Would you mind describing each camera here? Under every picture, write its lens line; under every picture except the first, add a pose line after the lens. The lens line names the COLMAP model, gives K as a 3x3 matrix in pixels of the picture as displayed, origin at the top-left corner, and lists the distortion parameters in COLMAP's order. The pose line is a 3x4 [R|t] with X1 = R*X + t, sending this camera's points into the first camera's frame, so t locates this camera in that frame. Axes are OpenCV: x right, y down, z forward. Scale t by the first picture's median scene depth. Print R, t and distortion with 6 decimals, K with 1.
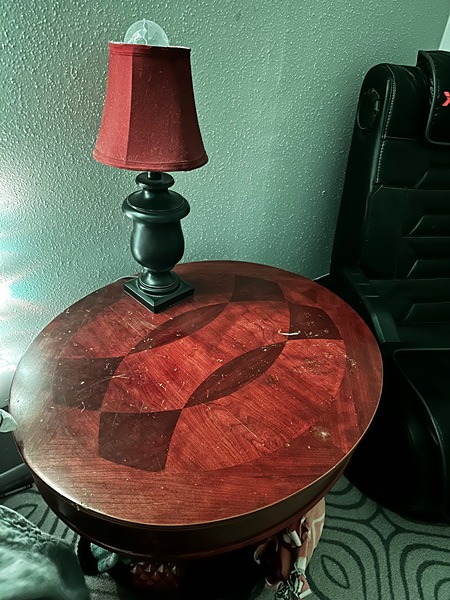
lens RADIAL K [[433.9, 0, 224.8], [0, 433.9, 300.8], [0, 0, 1]] dist [0.013662, -0.009692]
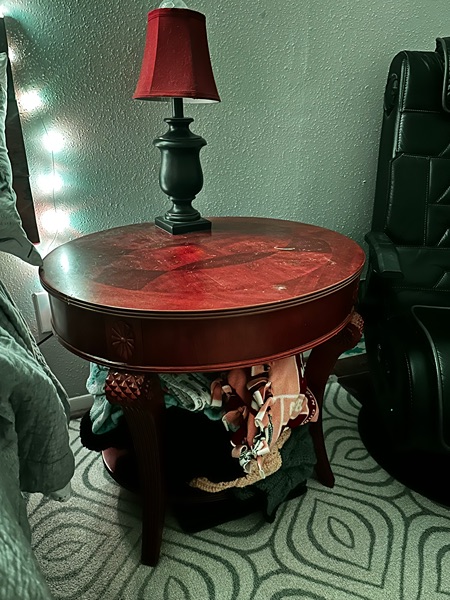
lens RADIAL K [[479.0, 0, 224.0], [0, 479.0, 300.6], [0, 0, 1]] dist [0.030214, -0.034403]
pose [[0.969485, 0.037883, -0.242207, 0.245070], [-0.091752, 0.972252, -0.215190, 0.392988], [0.227334, 0.230847, 0.946060, -0.135367]]
